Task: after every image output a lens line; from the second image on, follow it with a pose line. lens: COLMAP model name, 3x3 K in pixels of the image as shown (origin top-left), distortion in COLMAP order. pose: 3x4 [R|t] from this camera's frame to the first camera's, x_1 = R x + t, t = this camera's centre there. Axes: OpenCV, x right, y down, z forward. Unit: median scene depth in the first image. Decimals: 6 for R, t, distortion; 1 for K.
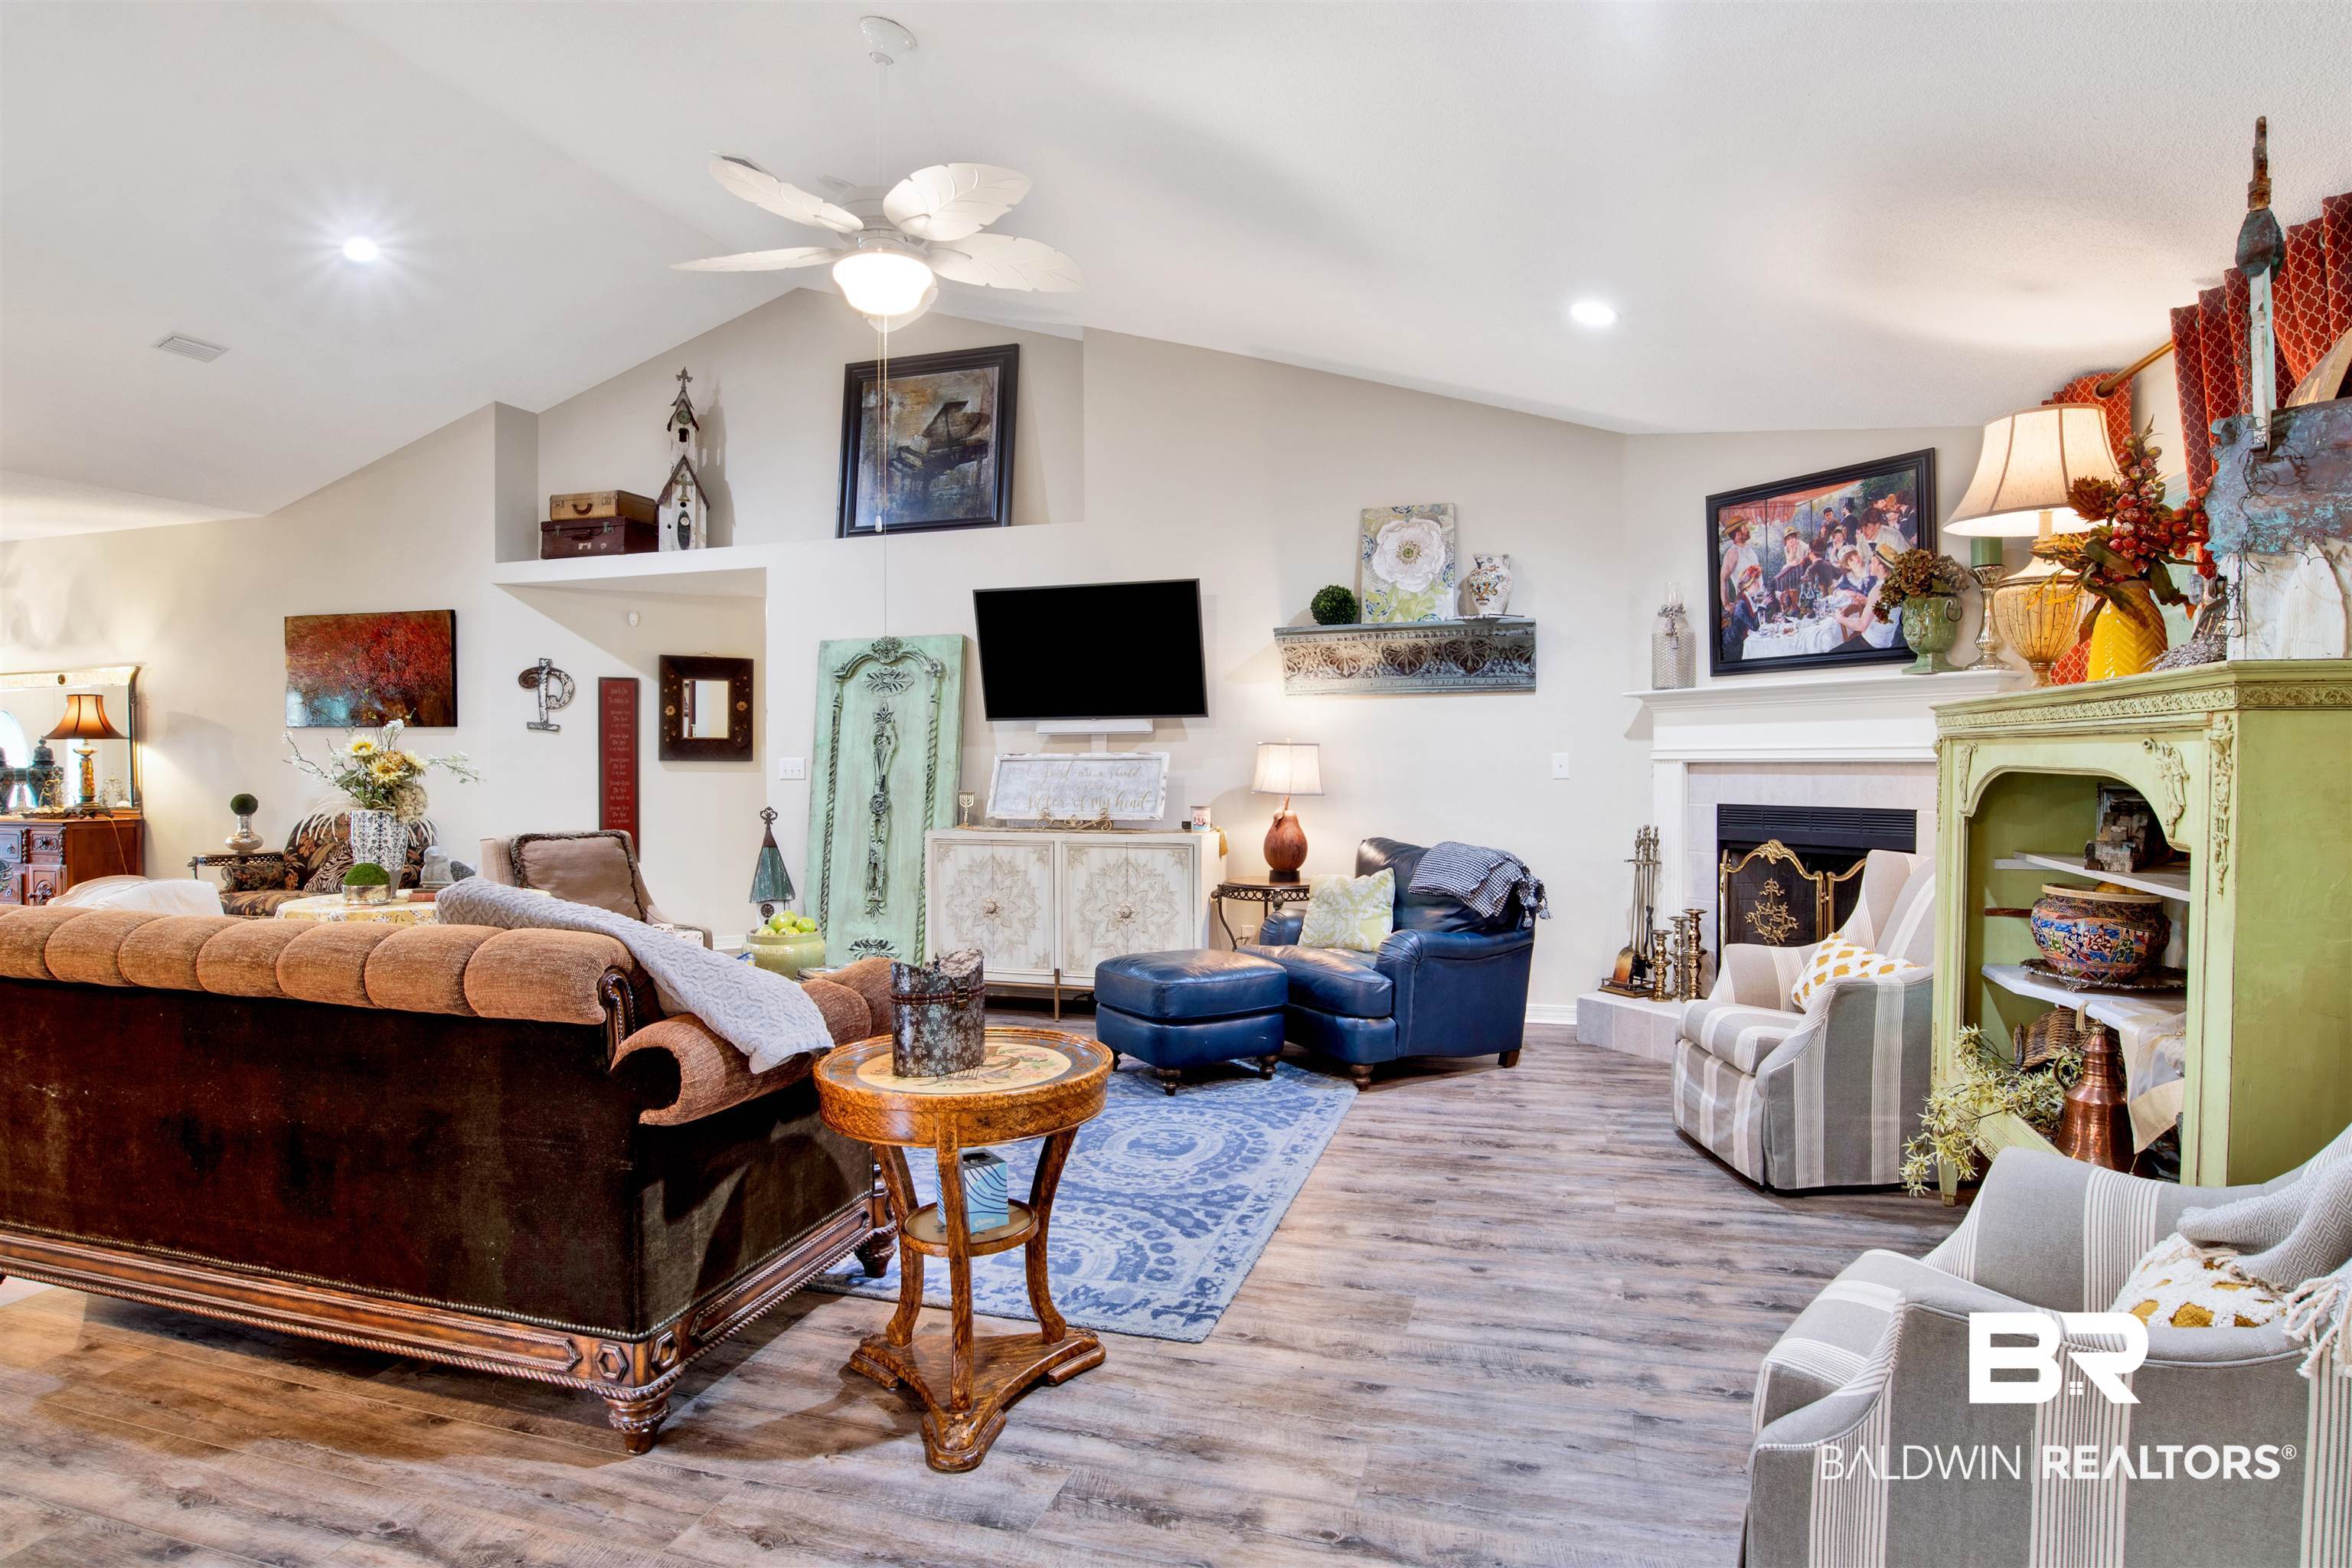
lens RADIAL K [[1245.3, 0, 1181.6], [0, 1245.3, 775.3], [0, 0, 1]] dist [-0.065038, 0.012413]
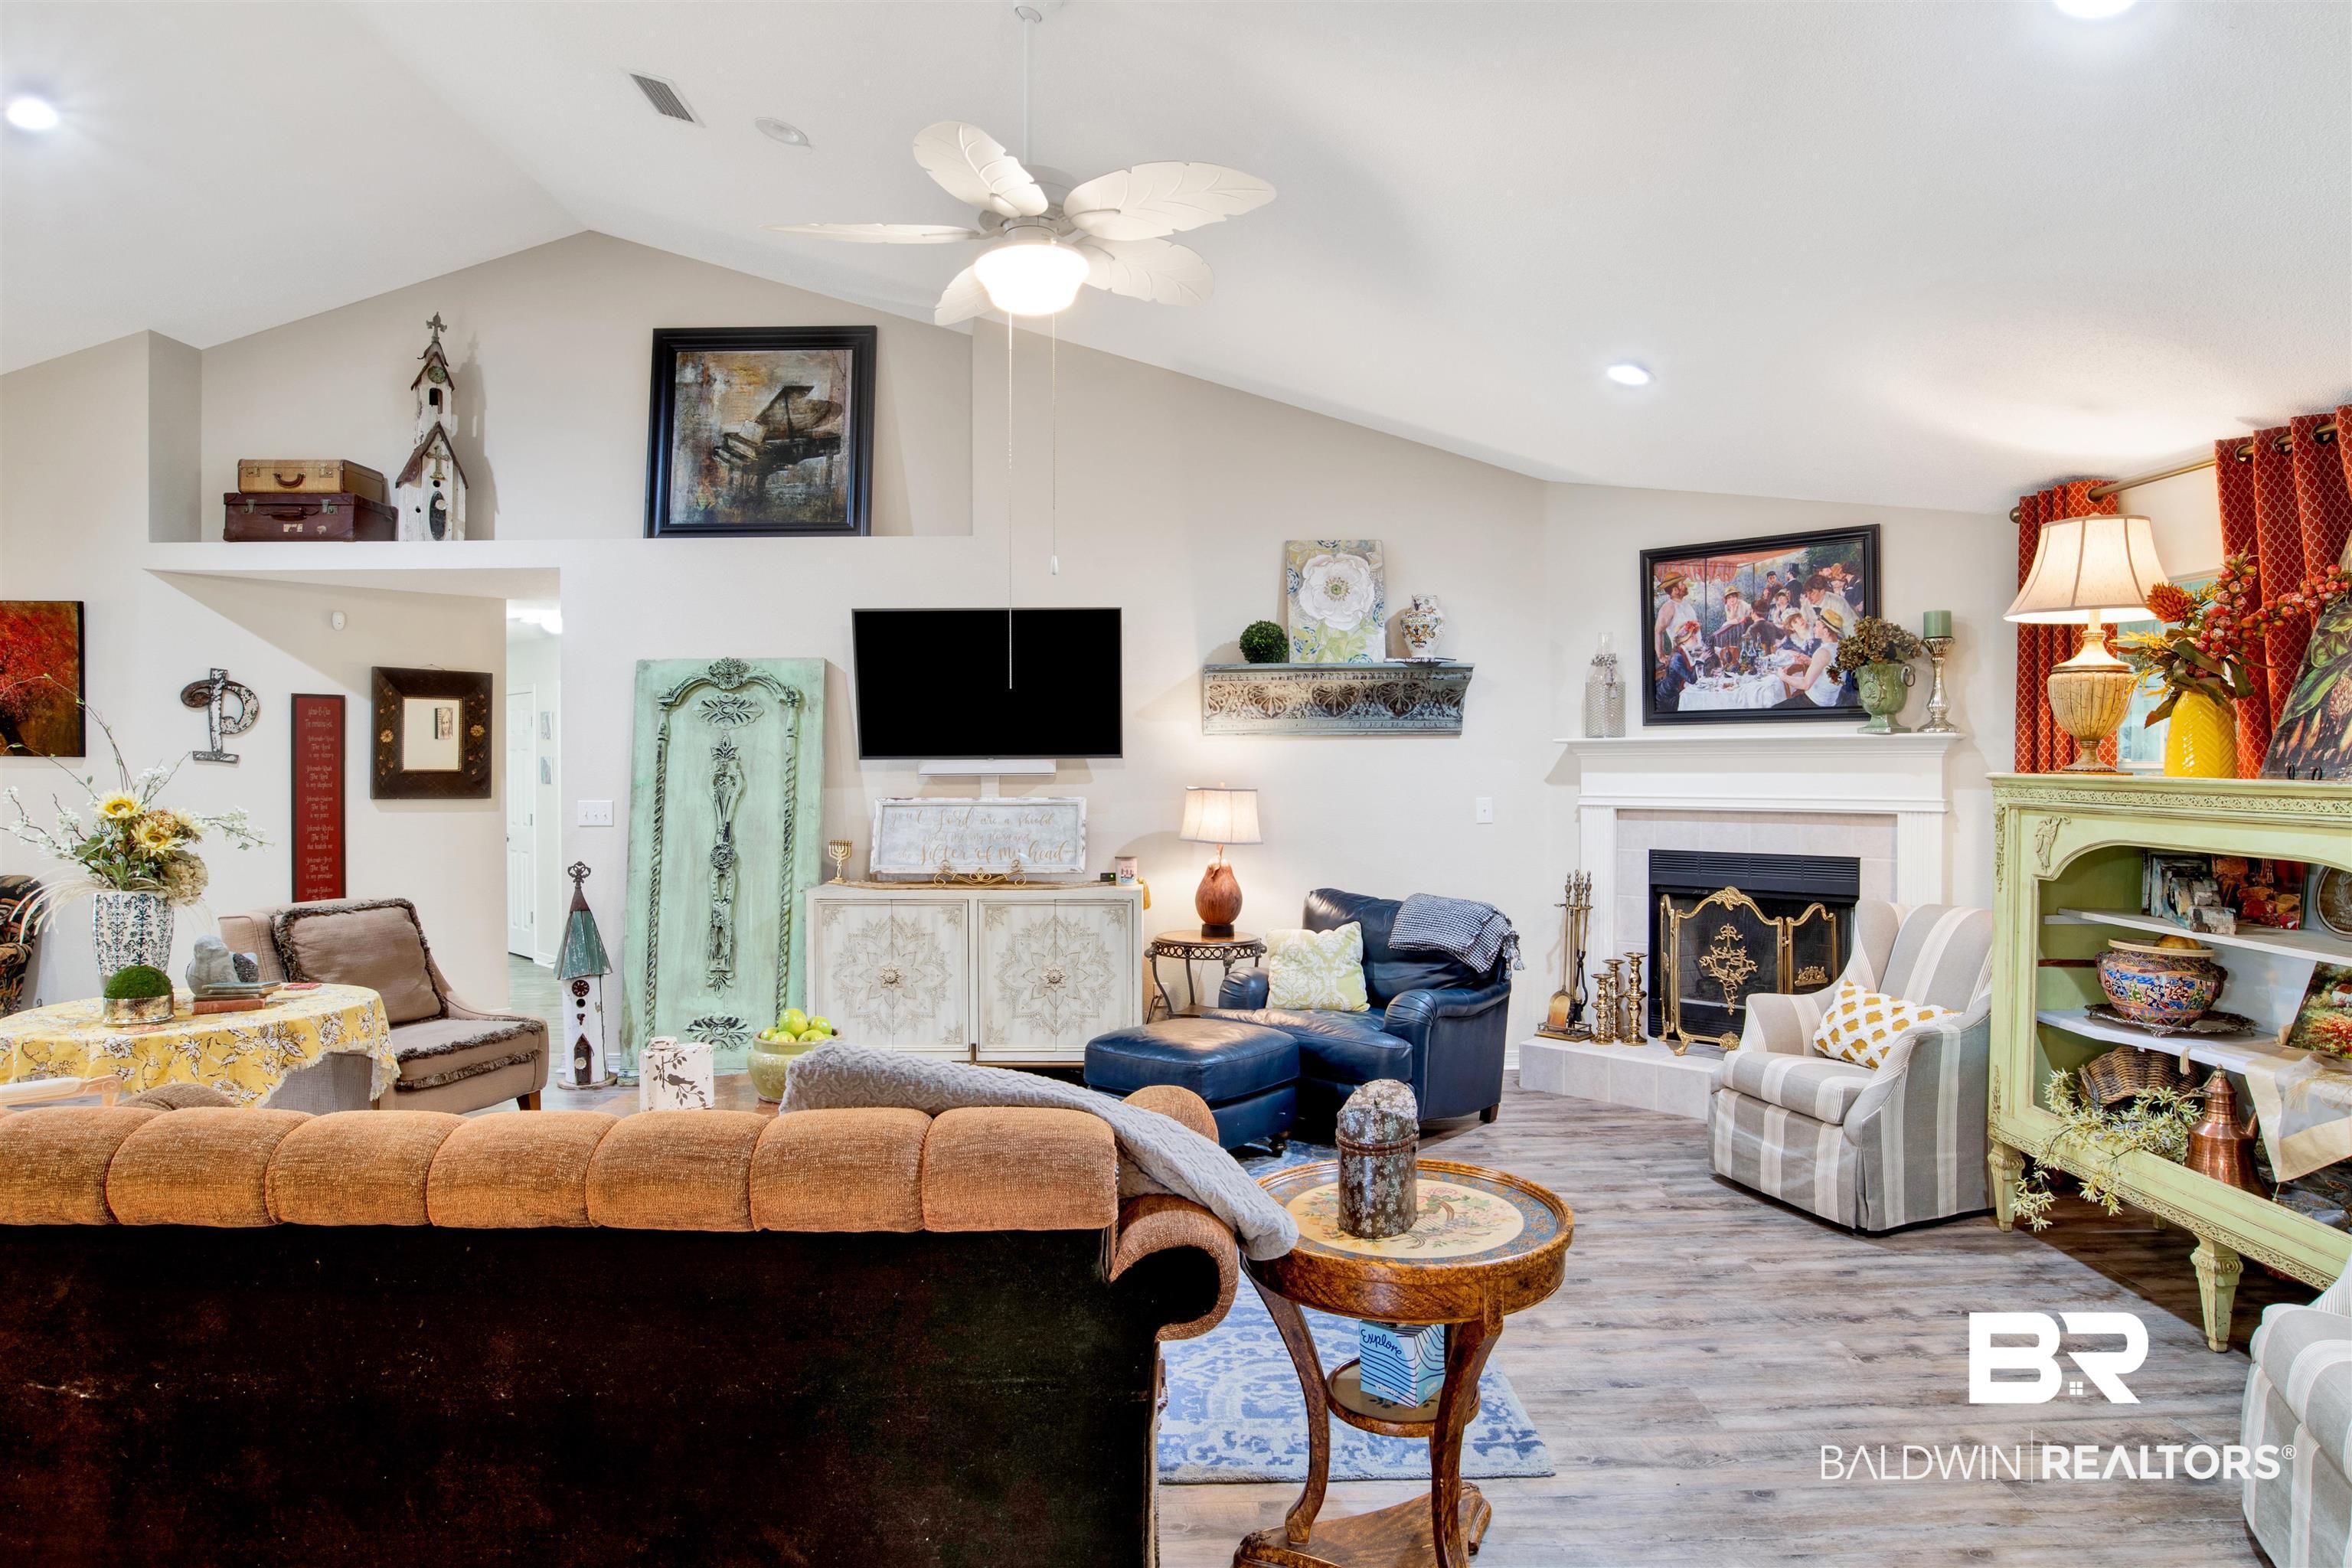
lens RADIAL K [[1323.3, 0, 1165.9], [0, 1323.3, 776.8], [0, 0, 1]] dist [-0.063693, 0.014537]
pose [[0.955015, -0.000164, 0.296556, -0.255614], [0.001549, 0.999989, -0.004436, -0.030783], [-0.296552, 0.004696, 0.955005, 0.064384]]
